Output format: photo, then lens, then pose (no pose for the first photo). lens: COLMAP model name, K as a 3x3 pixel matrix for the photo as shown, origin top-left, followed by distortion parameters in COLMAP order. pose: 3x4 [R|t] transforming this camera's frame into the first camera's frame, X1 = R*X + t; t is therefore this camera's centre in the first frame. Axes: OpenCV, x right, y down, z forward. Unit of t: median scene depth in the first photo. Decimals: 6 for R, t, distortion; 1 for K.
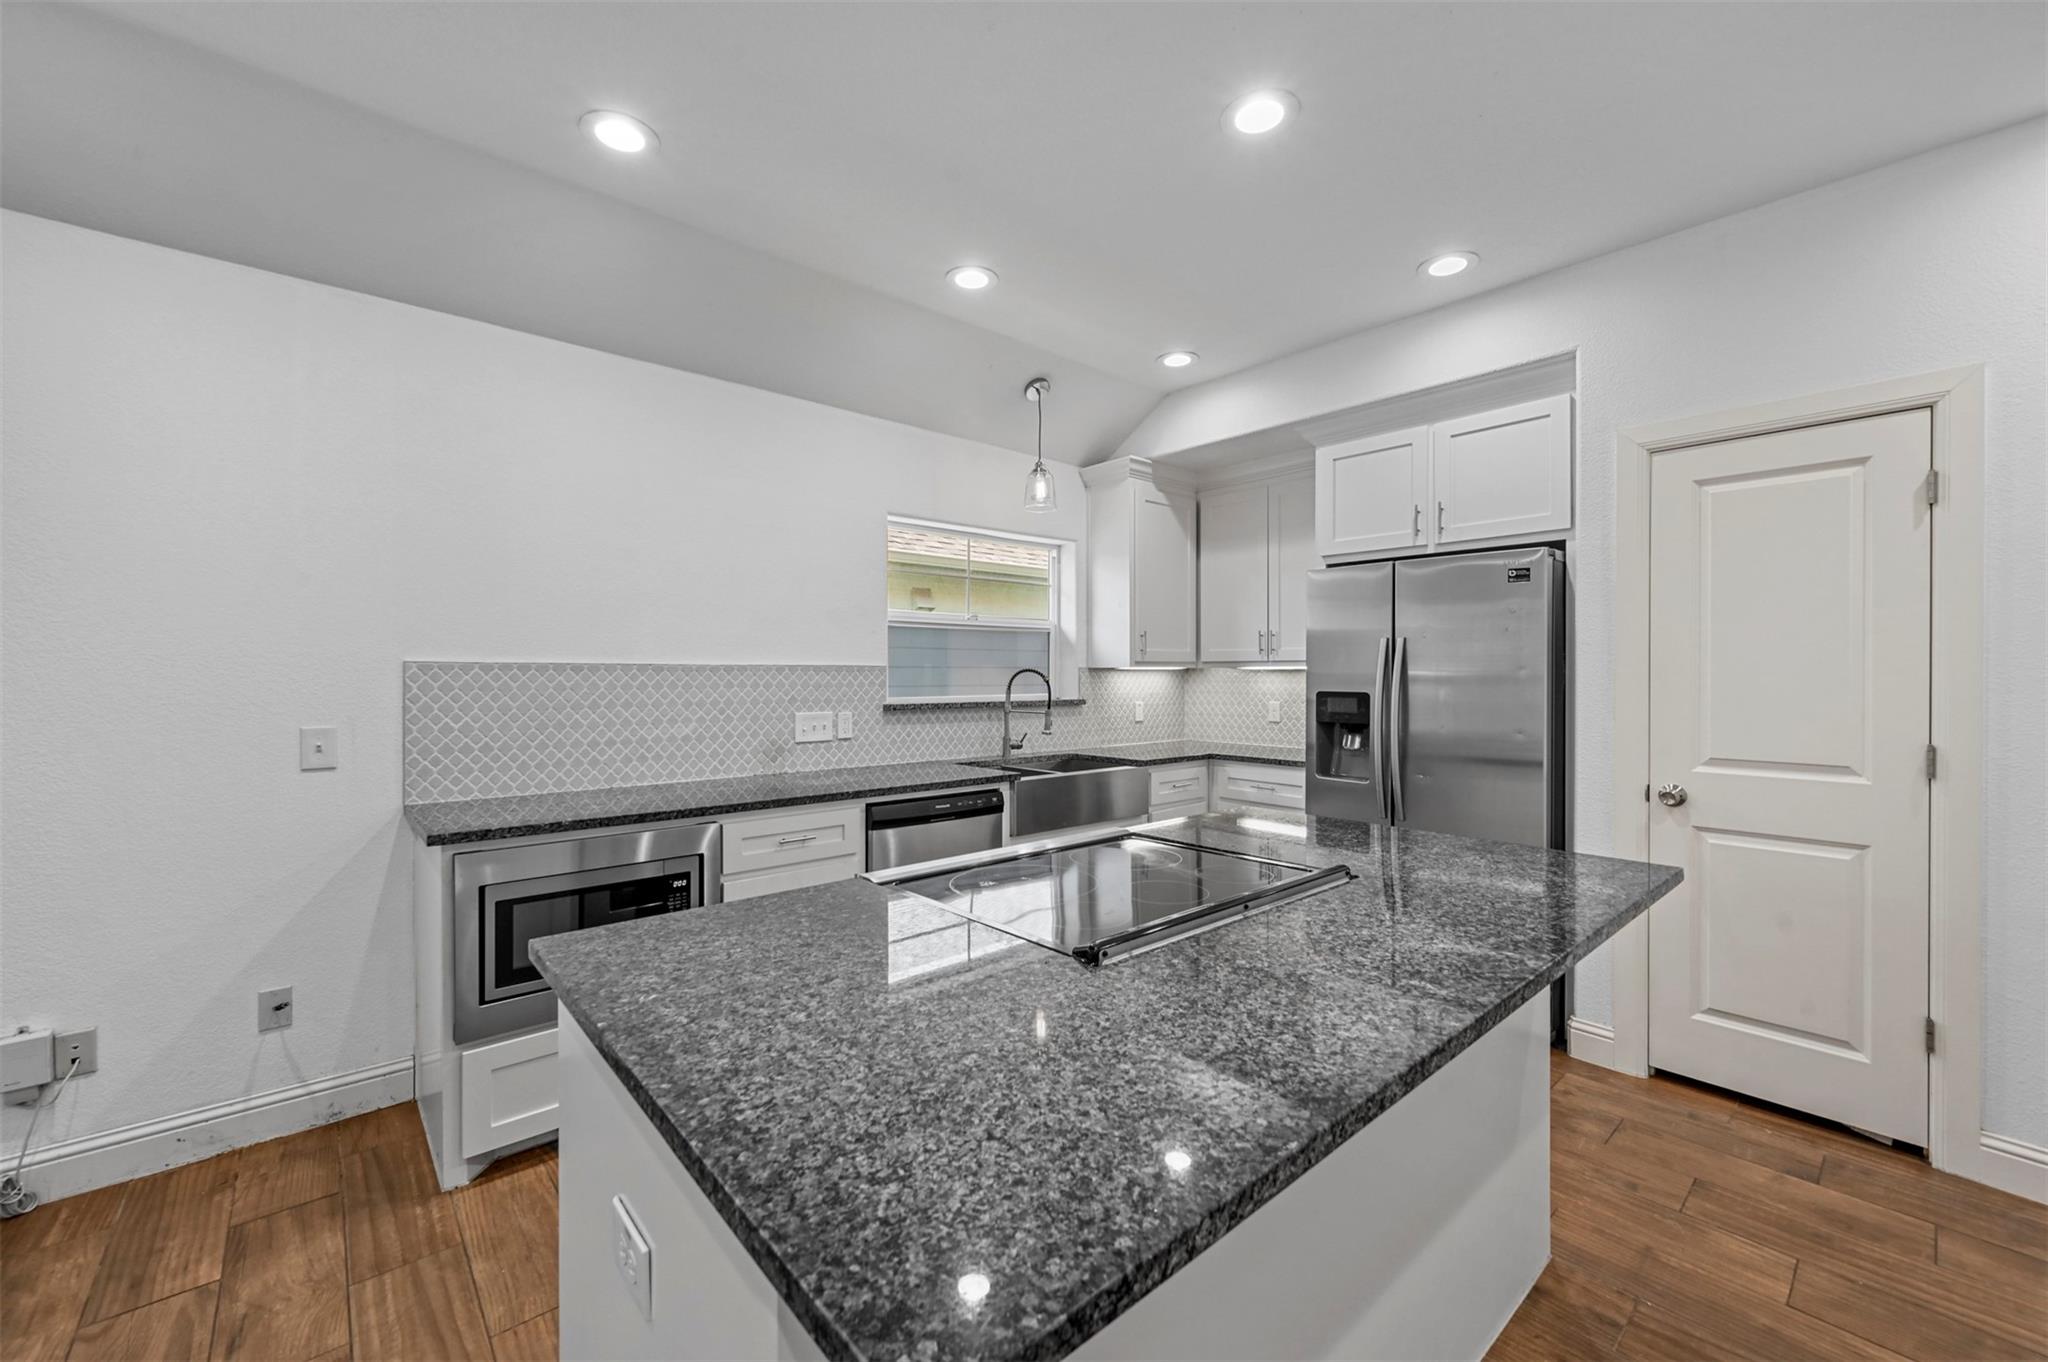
lens RADIAL K [[817.4, 0, 1028.3], [0, 817.4, 672.9], [0, 0, 1]] dist [-0.008115, 0.000018]
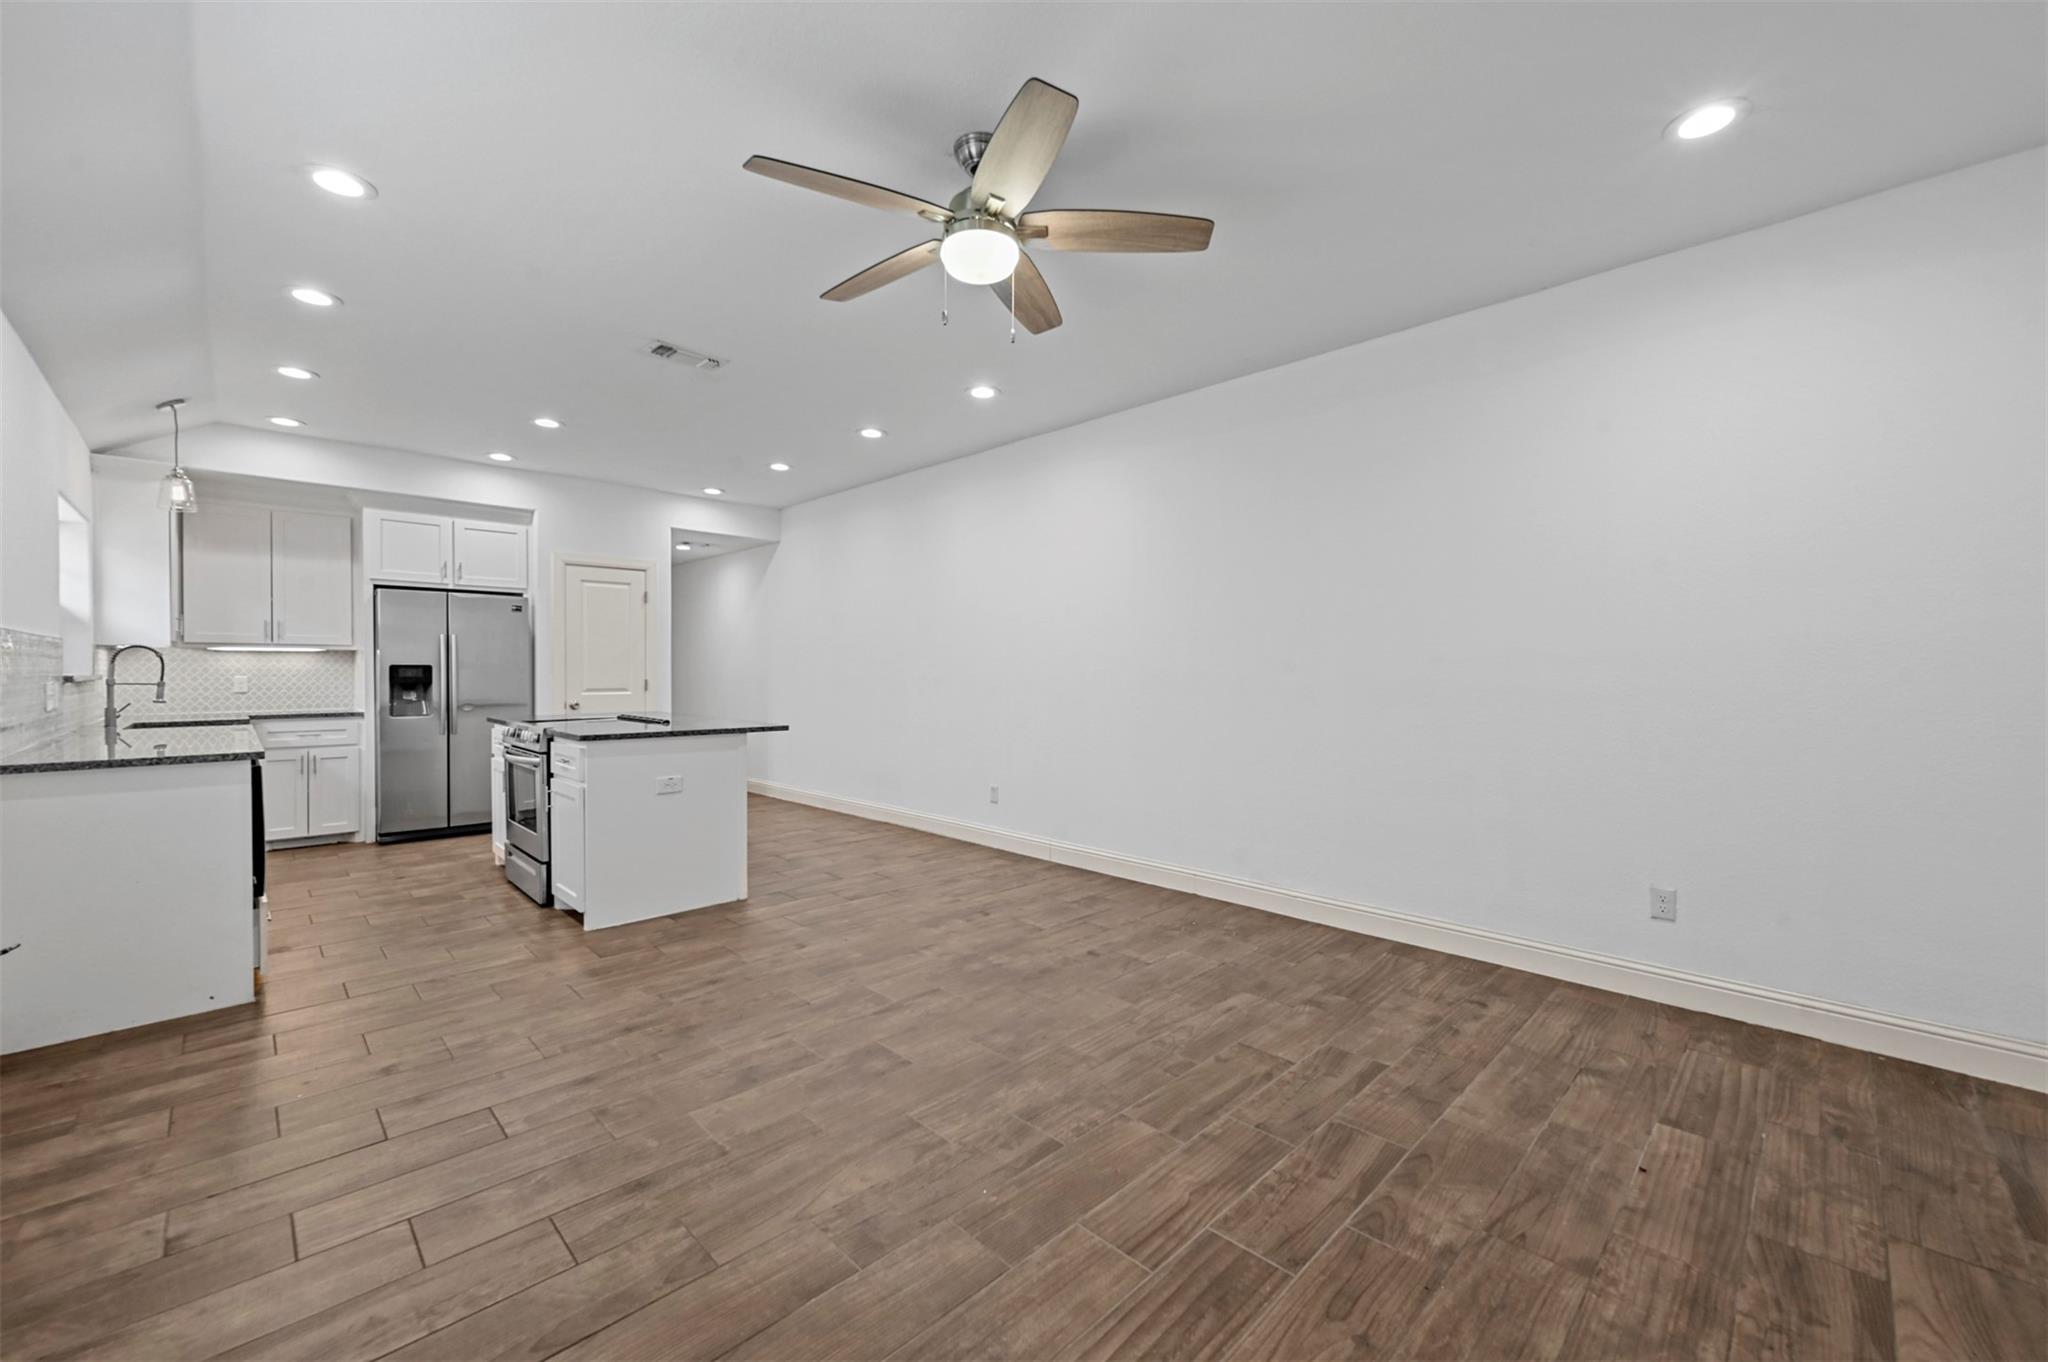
lens RADIAL K [[817.4, 0, 1028.3], [0, 817.4, 672.9], [0, 0, 1]] dist [-0.008115, 0.000018]
pose [[-0.057324, -0.007265, 0.998329, -1.299054], [-0.005743, 0.999959, 0.006947, 0.018737], [-0.998339, -0.005335, -0.057364, -0.171703]]
